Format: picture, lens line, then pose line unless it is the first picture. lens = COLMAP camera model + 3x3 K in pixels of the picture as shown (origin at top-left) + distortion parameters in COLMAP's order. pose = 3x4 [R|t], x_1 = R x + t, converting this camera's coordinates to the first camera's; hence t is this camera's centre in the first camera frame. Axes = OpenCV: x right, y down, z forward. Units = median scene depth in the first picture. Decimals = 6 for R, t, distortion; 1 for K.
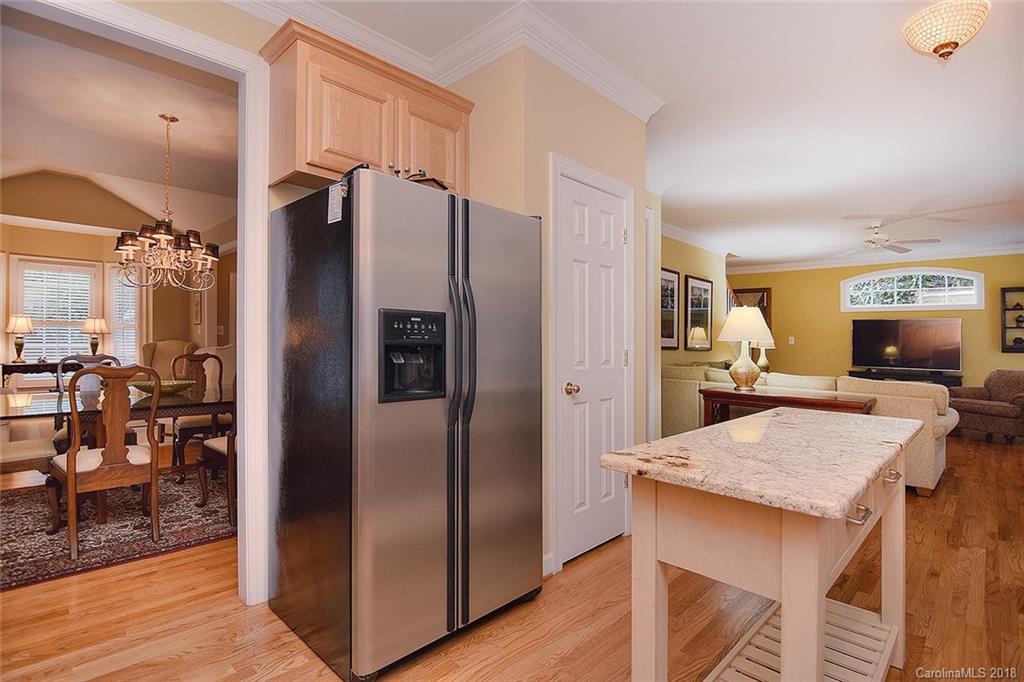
lens RADIAL K [[499.0, 0, 512.9], [0, 499.0, 336.9], [0, 0, 1]] dist [-0.009459, -0.005678]
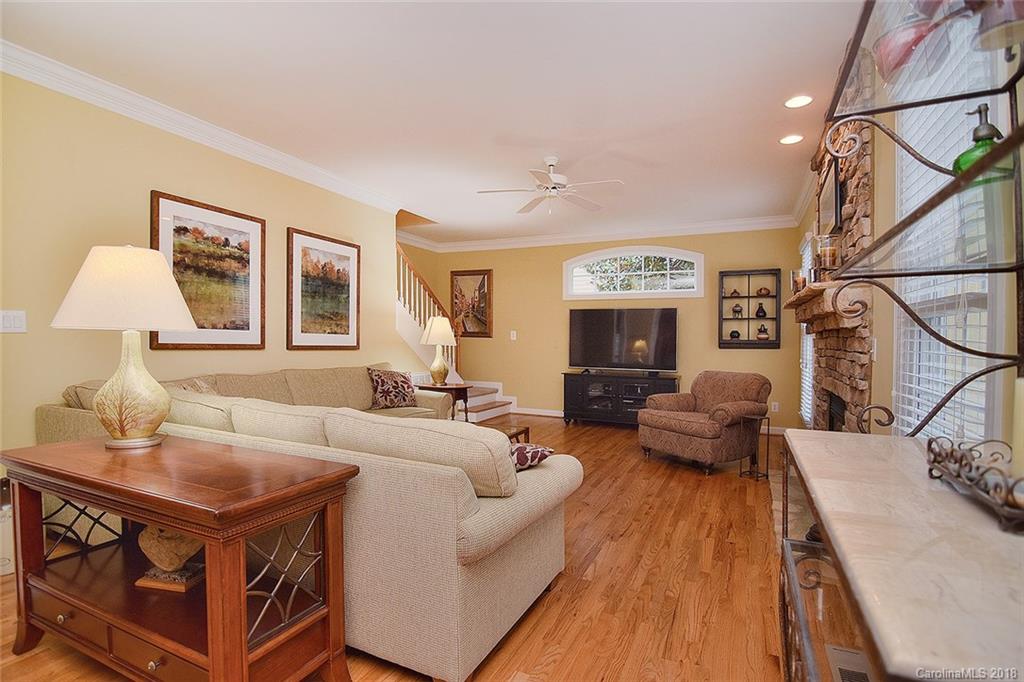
lens RADIAL K [[499.0, 0, 509.7], [0, 499.0, 347.8], [0, 0, 1]] dist [-0.009459, -0.005678]
pose [[0.950329, -0.008154, 0.311141, 0.388758], [0.000221, 0.999674, 0.025523, 0.008570], [-0.311247, -0.024187, 0.950021, 0.300606]]
